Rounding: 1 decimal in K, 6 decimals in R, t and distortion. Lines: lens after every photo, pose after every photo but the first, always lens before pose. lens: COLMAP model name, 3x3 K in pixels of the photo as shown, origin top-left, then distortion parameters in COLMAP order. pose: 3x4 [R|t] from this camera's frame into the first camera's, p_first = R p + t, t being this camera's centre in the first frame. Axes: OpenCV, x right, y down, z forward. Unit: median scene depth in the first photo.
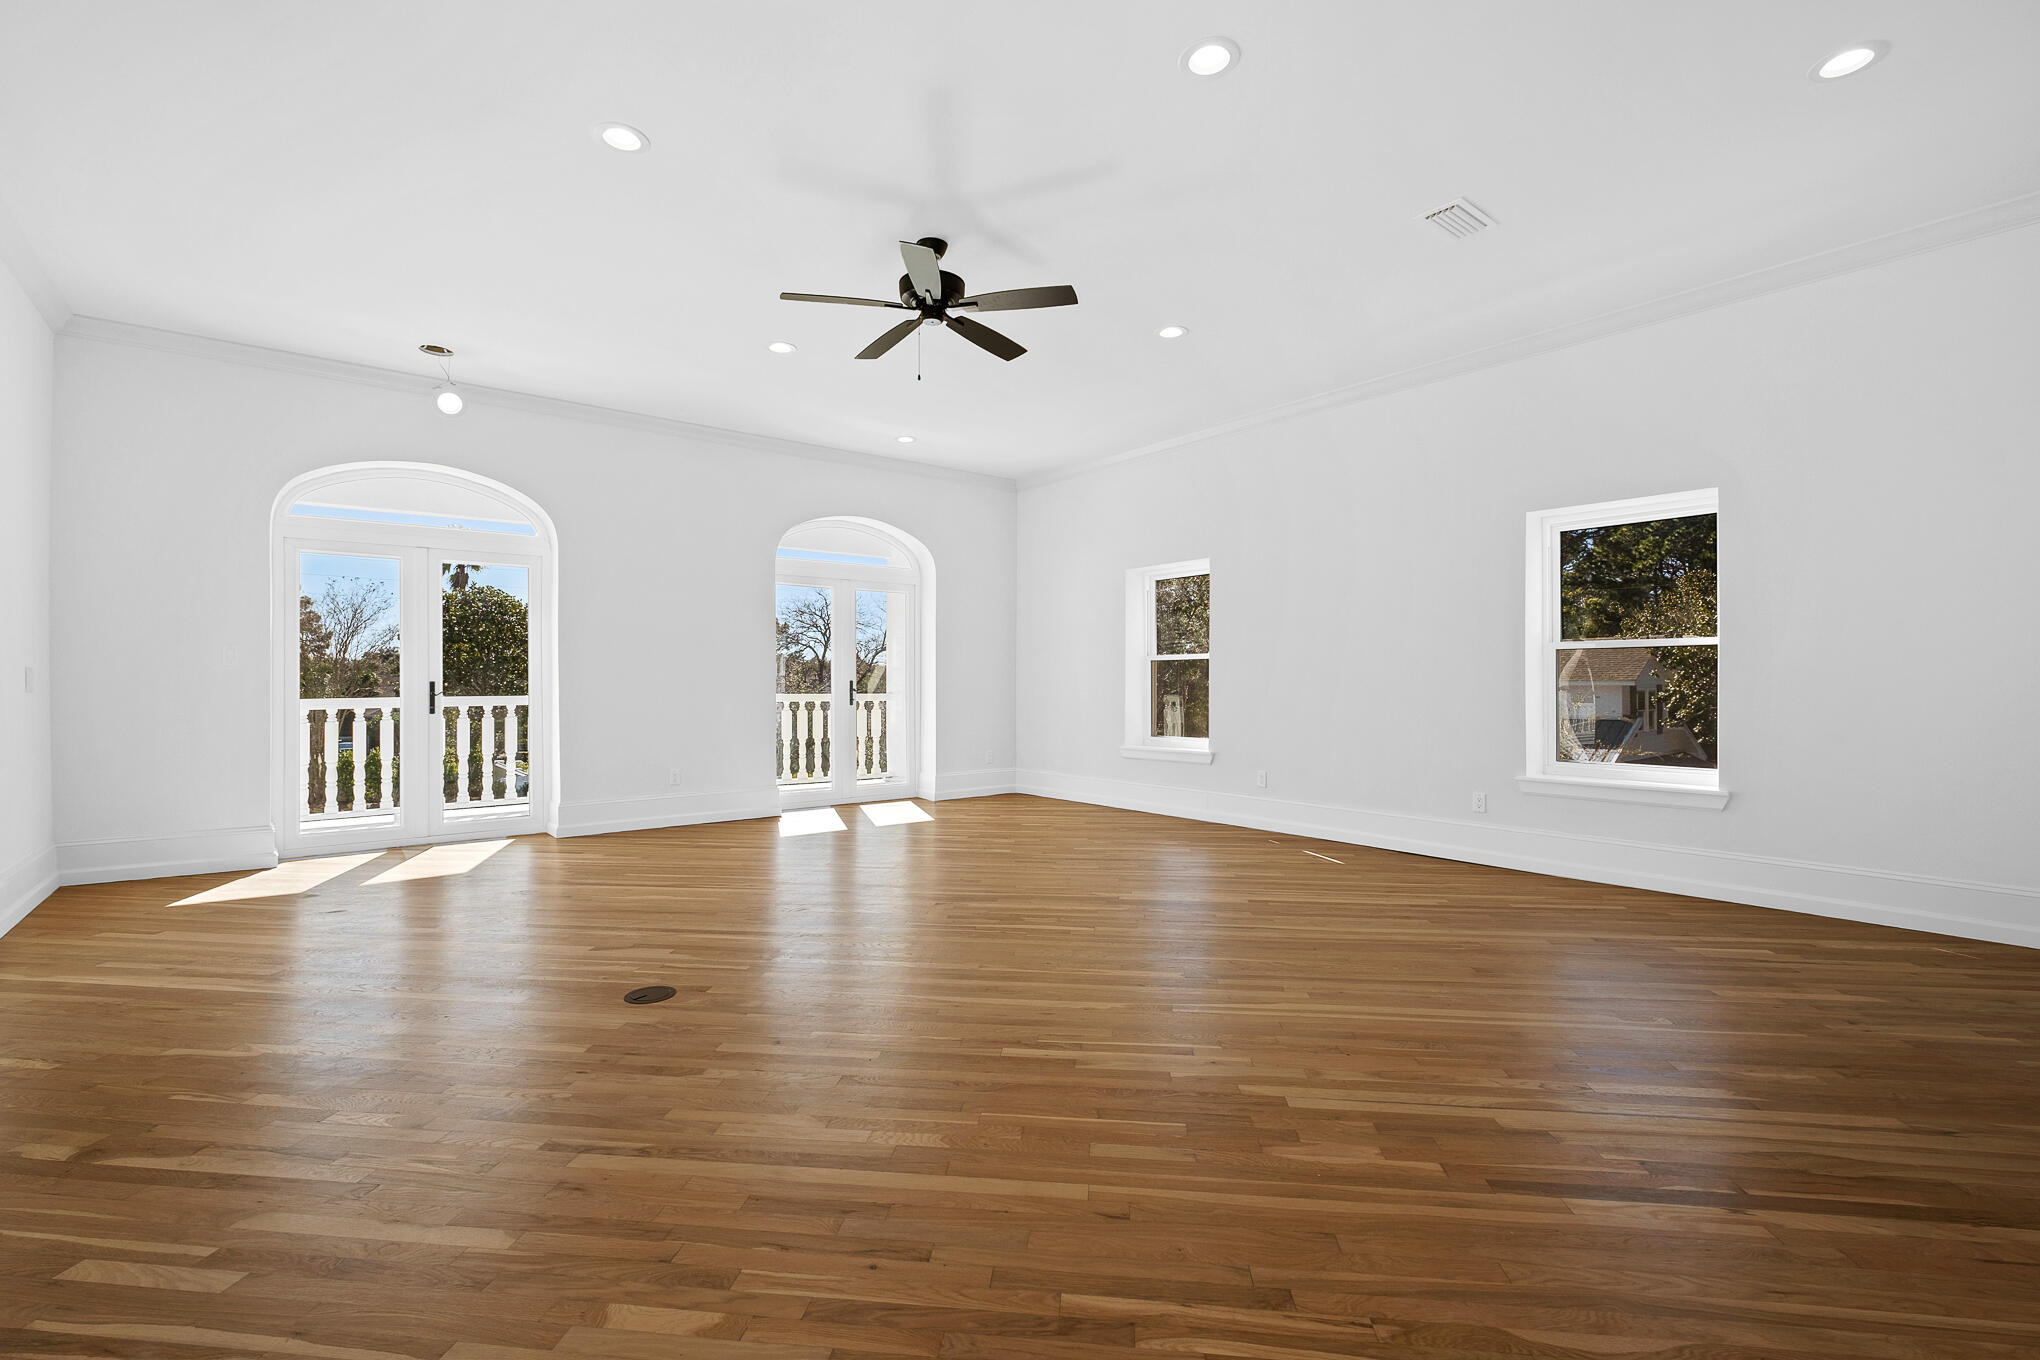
lens RADIAL K [[903.3, 0, 1013.4], [0, 903.3, 690.0], [0, 0, 1]] dist [-0.002470, 0.000322]
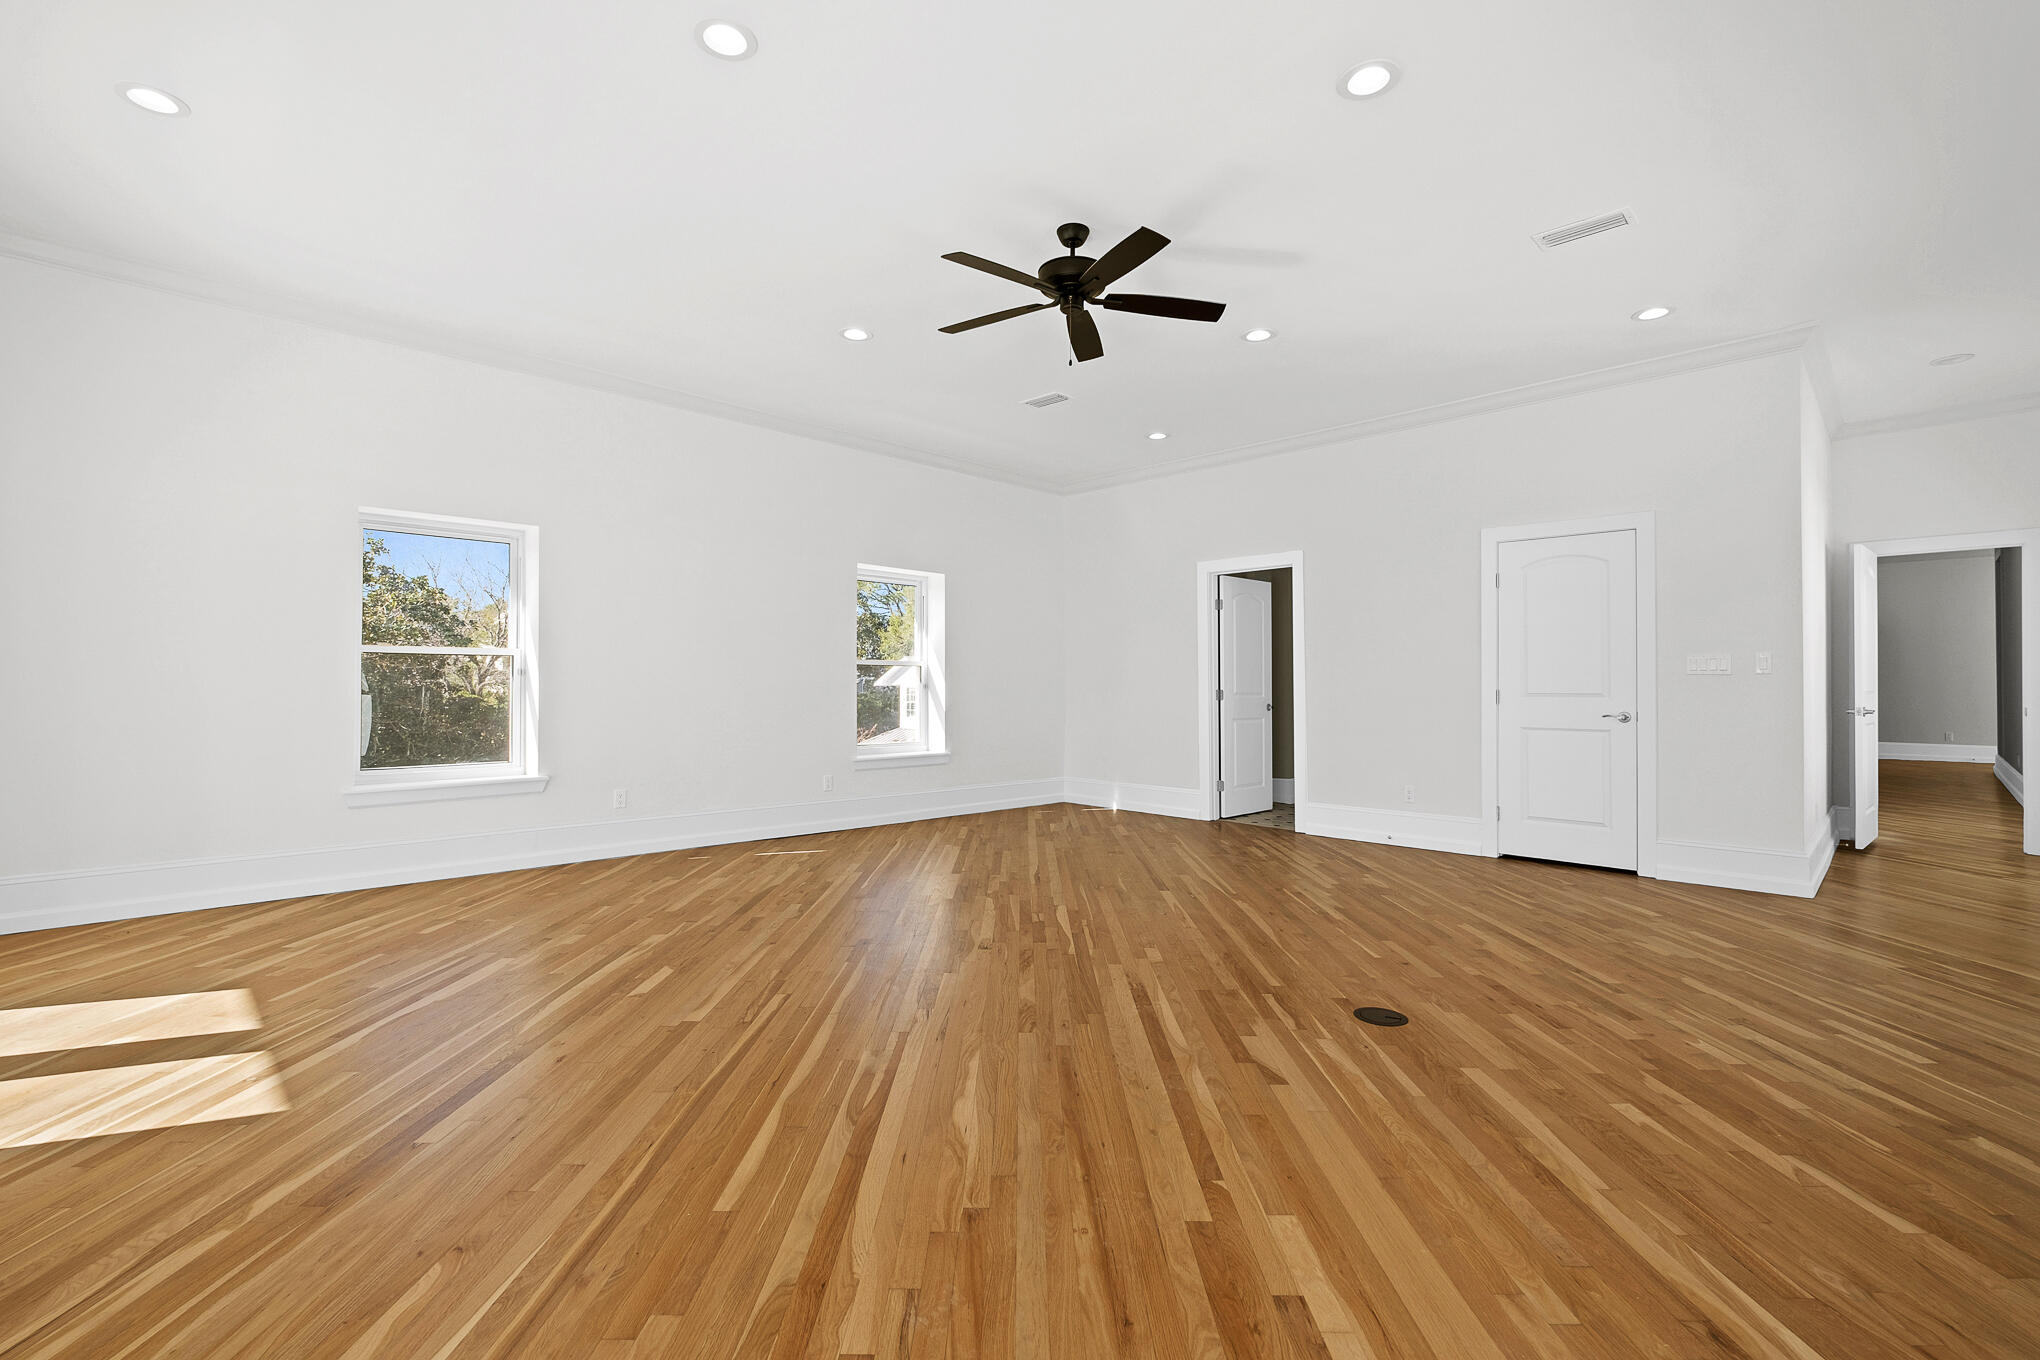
lens RADIAL K [[903.3, 0, 1020.7], [0, 903.3, 683.0], [0, 0, 1]] dist [-0.002470, 0.000322]
pose [[-0.117632, 0.005163, 0.993044, -1.174858], [0.005181, 0.999976, -0.004586, -0.013360], [-0.993044, 0.004606, -0.117656, 1.335699]]
